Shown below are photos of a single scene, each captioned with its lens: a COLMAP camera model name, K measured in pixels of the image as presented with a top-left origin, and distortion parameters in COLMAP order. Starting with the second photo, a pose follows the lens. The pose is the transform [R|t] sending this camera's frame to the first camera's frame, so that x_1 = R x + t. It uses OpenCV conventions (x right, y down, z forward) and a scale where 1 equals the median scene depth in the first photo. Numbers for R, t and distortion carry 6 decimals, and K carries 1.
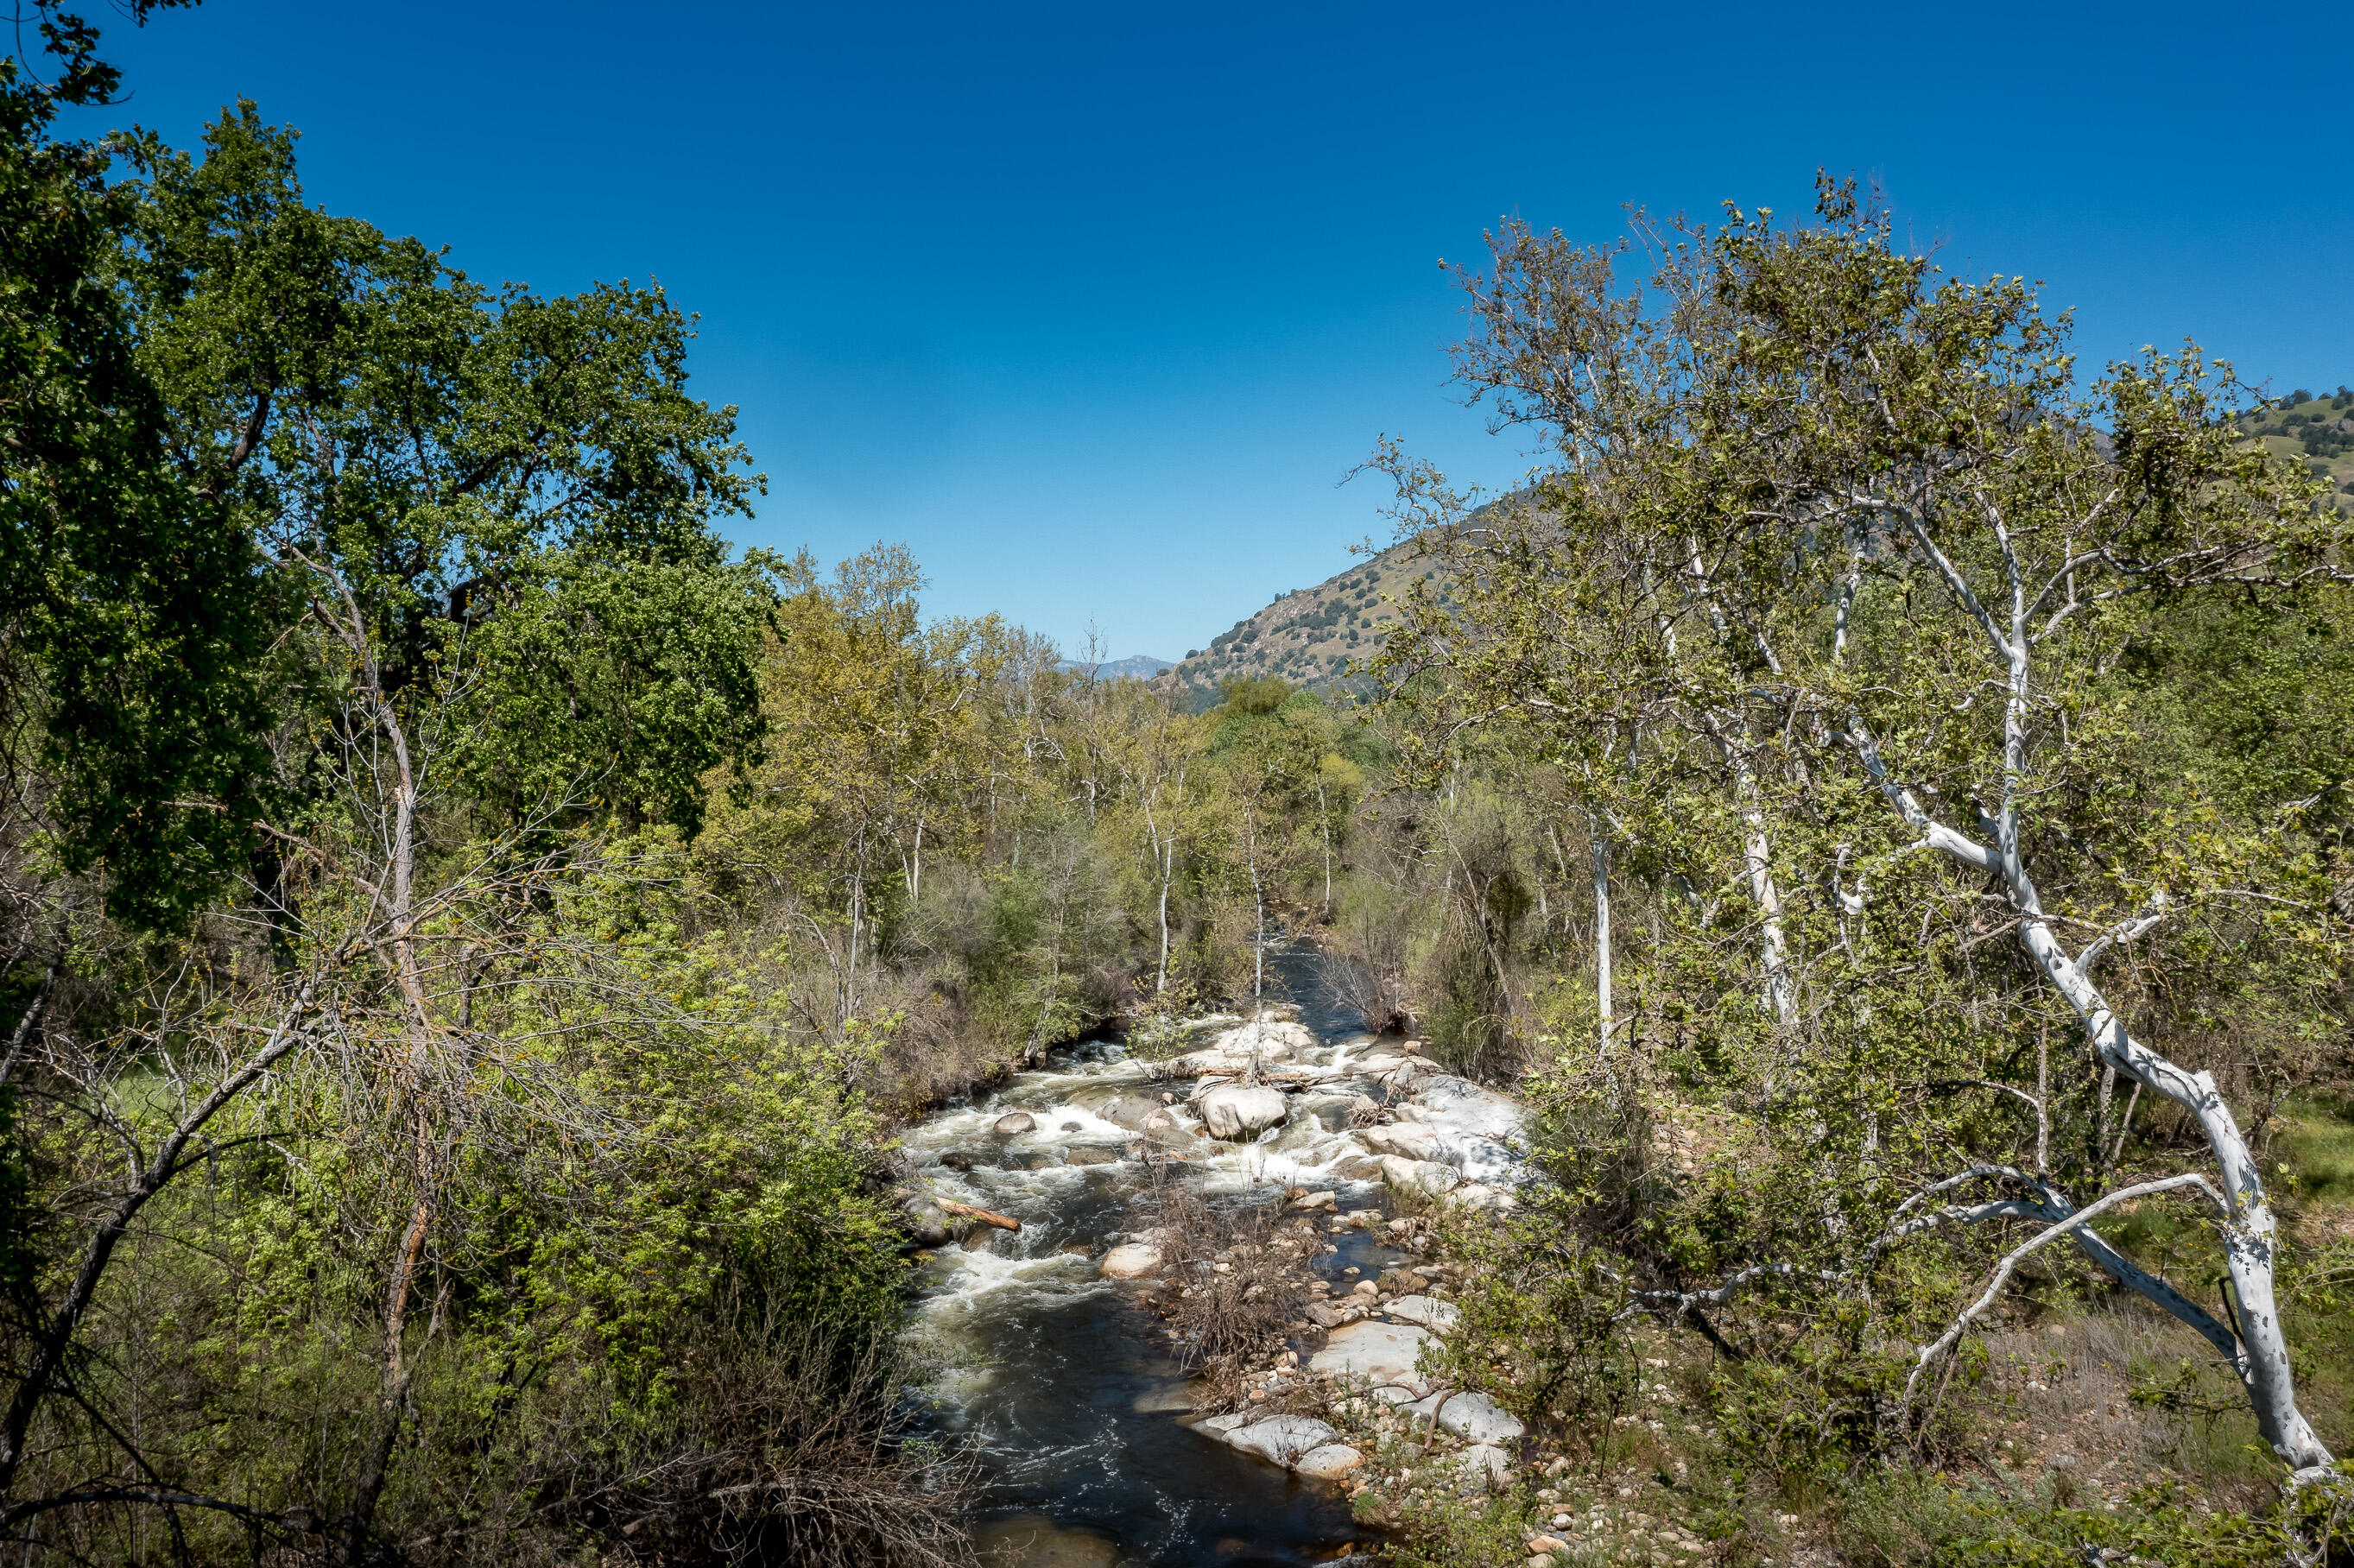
lens RADIAL K [[1847.8, 0, 1172.7], [0, 1847.8, 788.7], [0, 0, 1]] dist [-0.017646, 0.009096]
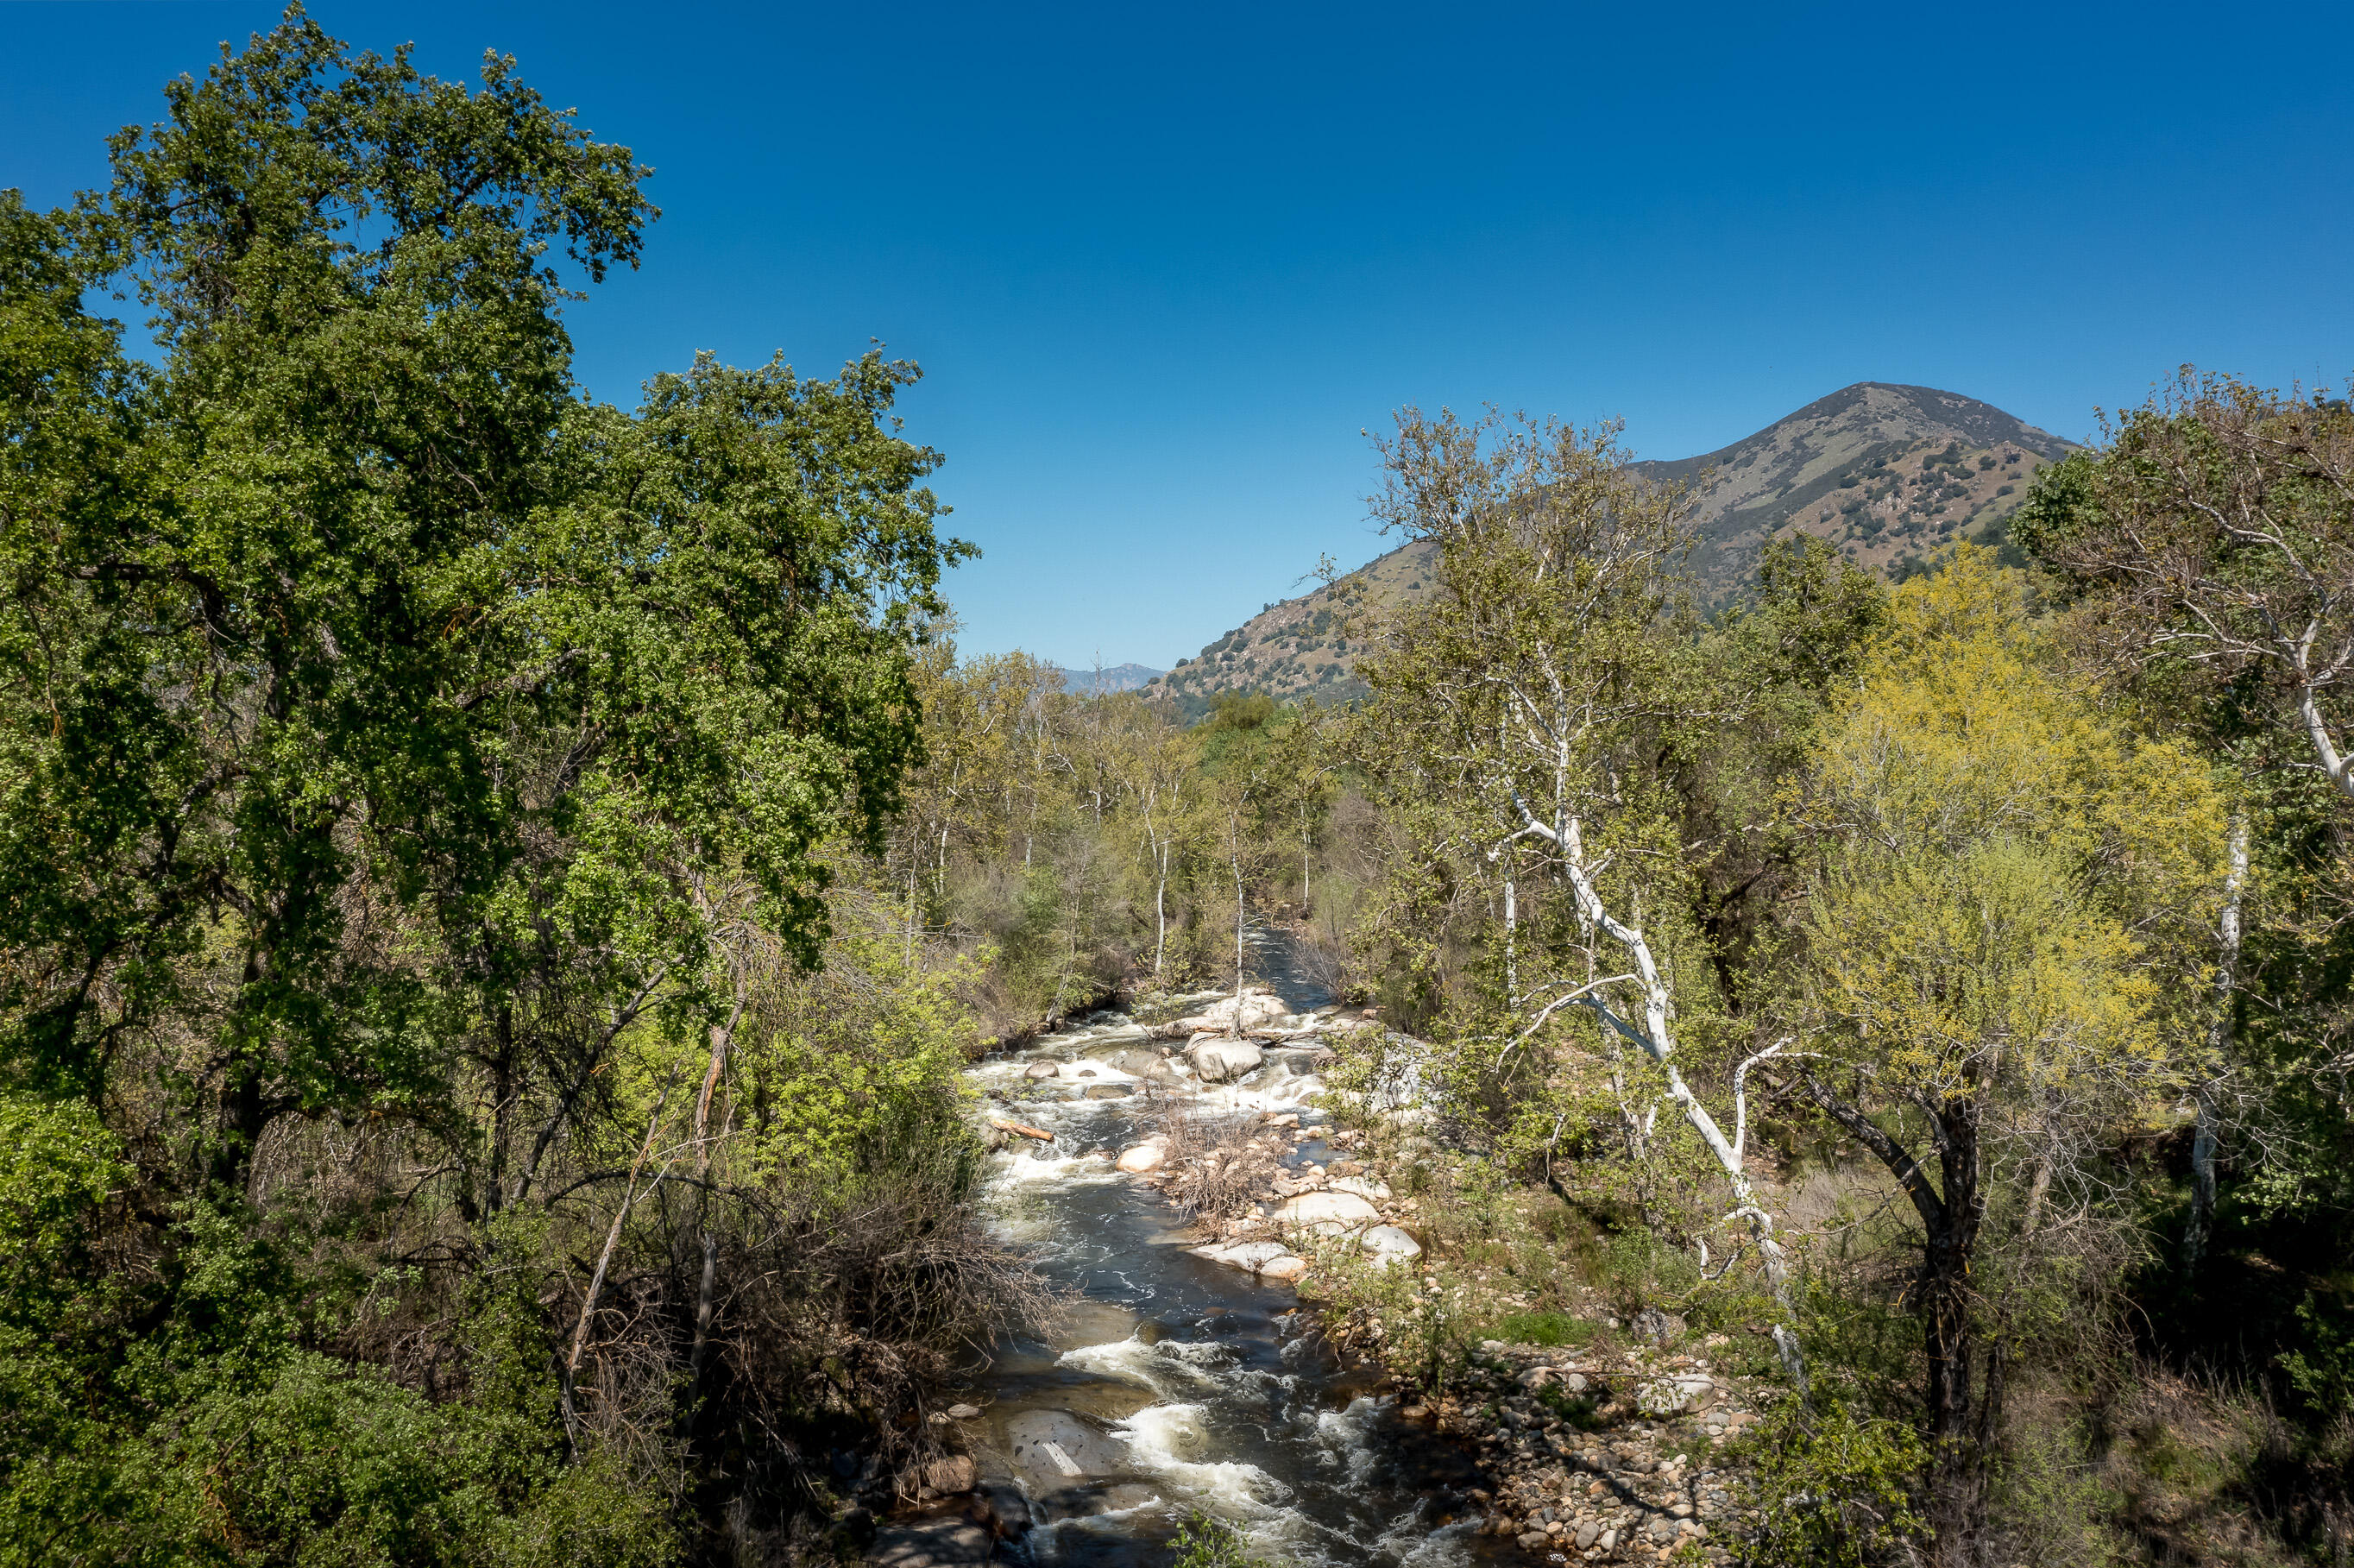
lens RADIAL K [[1848.0, 0, 1183.9], [0, 1848.0, 798.8], [0, 0, 1]] dist [-0.017646, 0.009096]
pose [[0.999934, 0.000413, 0.011449, -0.004901], [-0.000433, 0.999998, 0.001811, -0.002313], [-0.011449, -0.001815, 0.999933, -0.226257]]
